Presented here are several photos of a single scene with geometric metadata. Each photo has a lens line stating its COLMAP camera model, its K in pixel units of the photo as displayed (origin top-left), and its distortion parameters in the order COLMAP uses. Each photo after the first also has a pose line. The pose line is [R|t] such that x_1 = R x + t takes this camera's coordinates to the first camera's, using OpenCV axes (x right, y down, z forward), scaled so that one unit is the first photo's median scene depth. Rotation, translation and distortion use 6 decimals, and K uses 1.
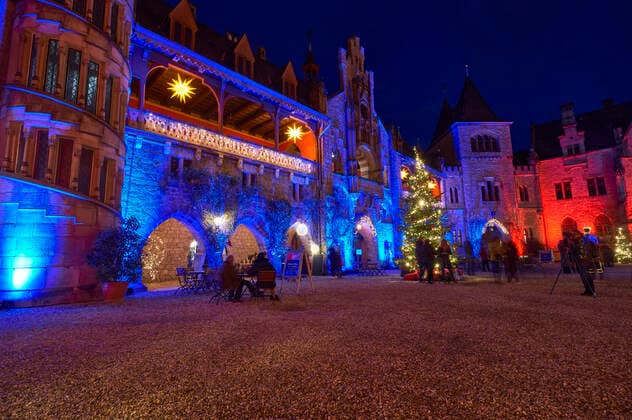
lens RADIAL K [[294.0, 0, 318.4], [0, 294.0, 211.6], [0, 0, 1]] dist [0.002097, 0.000739]
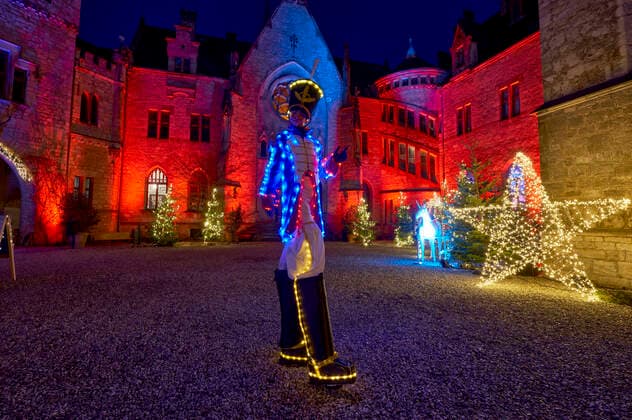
lens RADIAL K [[313.5, 0, 305.2], [0, 313.5, 195.1], [0, 0, 1]] dist [-0.001584, 0.001026]
pose [[0.494532, 0.105244, 0.862764, 0.437377], [-0.139731, 0.989357, -0.040594, 0.056647], [-0.857854, -0.100480, 0.503974, 0.398864]]
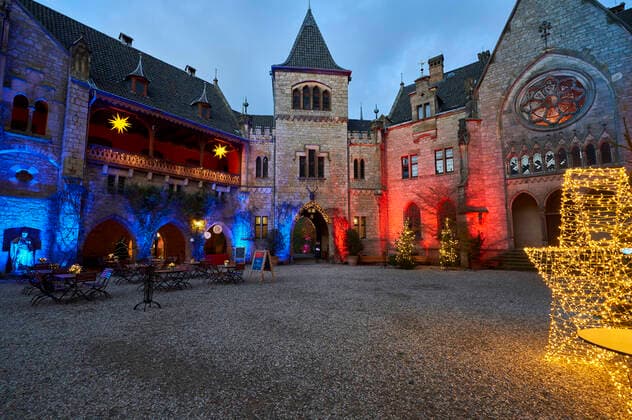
lens RADIAL K [[294.0, 0, 311.8], [0, 294.0, 210.8], [0, 0, 1]] dist [0.002097, 0.000739]
pose [[0.997195, 0.035973, 0.065631, 0.543623], [-0.037854, 0.998900, 0.027658, 0.026166], [-0.064564, -0.030064, 0.997461, 0.278416]]
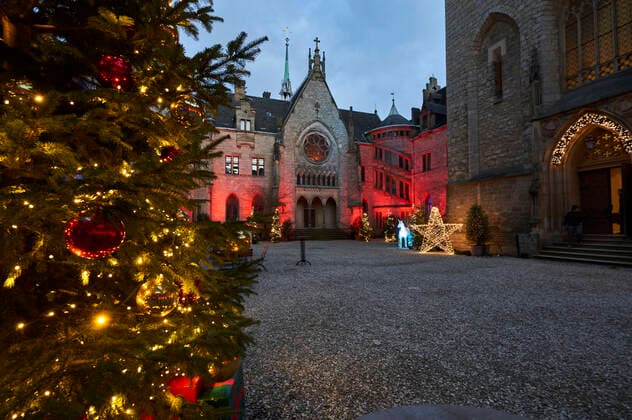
lens RADIAL K [[294.0, 0, 314.2], [0, 294.0, 210.7], [0, 0, 1]] dist [0.002097, 0.000739]
pose [[0.430482, 0.065455, 0.900223, 0.117687], [-0.129342, 0.991547, -0.010244, 0.045484], [-0.893284, -0.112027, 0.435309, 0.349623]]
